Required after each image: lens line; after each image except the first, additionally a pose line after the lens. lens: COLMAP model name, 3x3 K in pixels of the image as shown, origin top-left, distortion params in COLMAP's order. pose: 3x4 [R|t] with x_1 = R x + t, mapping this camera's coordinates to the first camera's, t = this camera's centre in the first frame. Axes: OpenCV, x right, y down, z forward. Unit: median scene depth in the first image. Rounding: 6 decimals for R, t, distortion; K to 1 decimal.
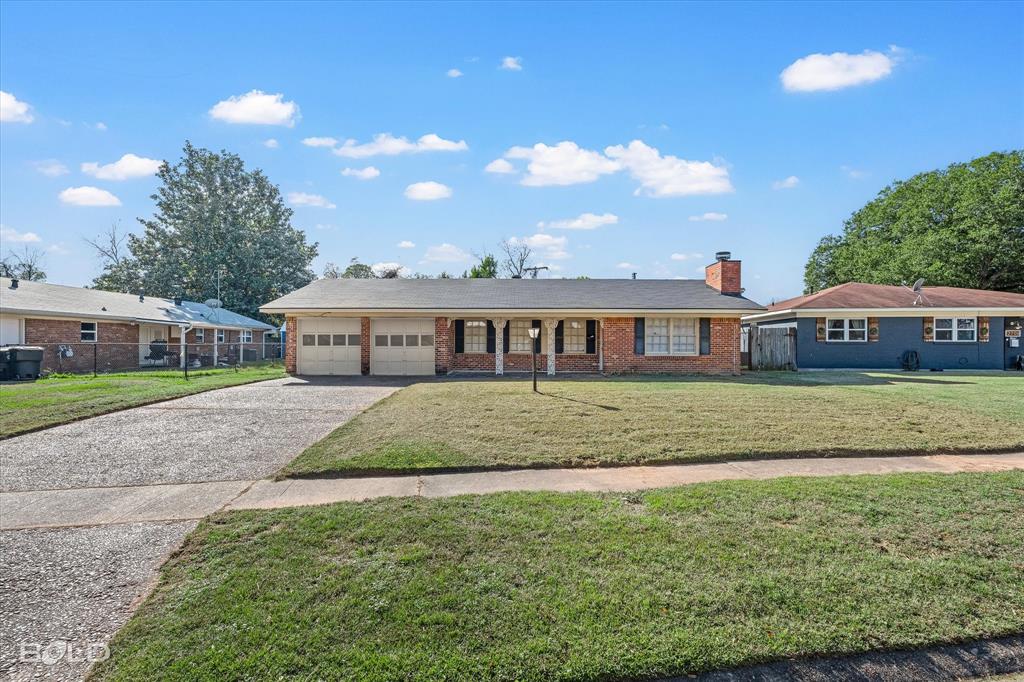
lens RADIAL K [[444.8, 0, 512.0], [0, 444.8, 341.0], [0, 0, 1]] dist [-0.000933, 0.000026]
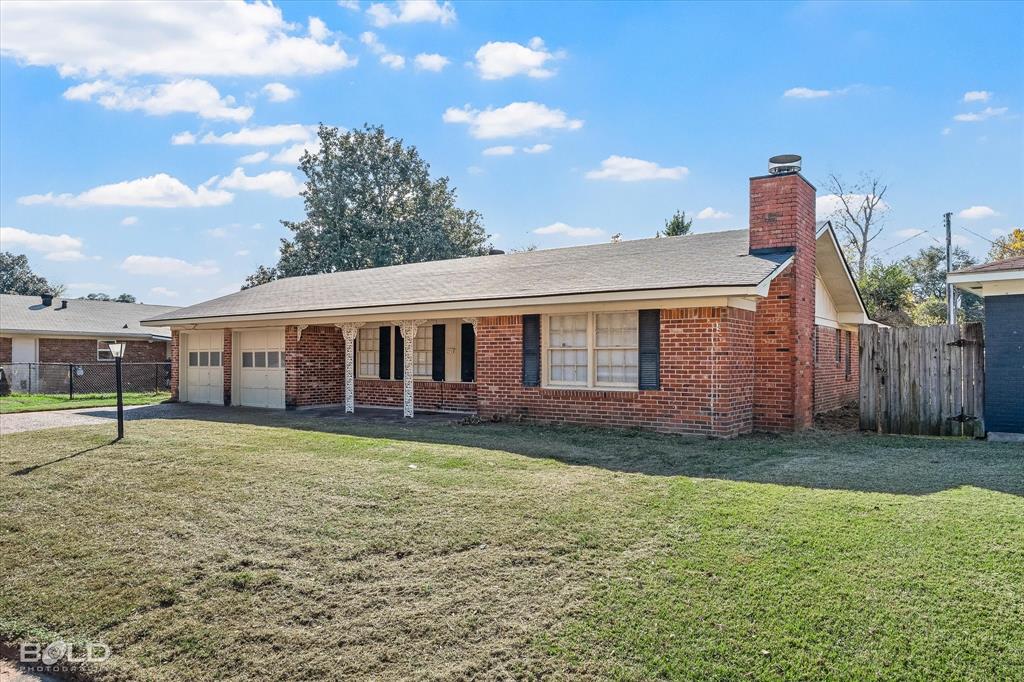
lens RADIAL K [[679.1, 0, 511.9], [0, 679.1, 356.9], [0, 0, 1]] dist [0.003973, 0.000947]
pose [[0.816709, -0.002997, -0.577043, 0.725833], [0.004649, 0.999988, 0.001386, -0.004903], [0.577032, -0.003815, 0.816713, 0.337467]]
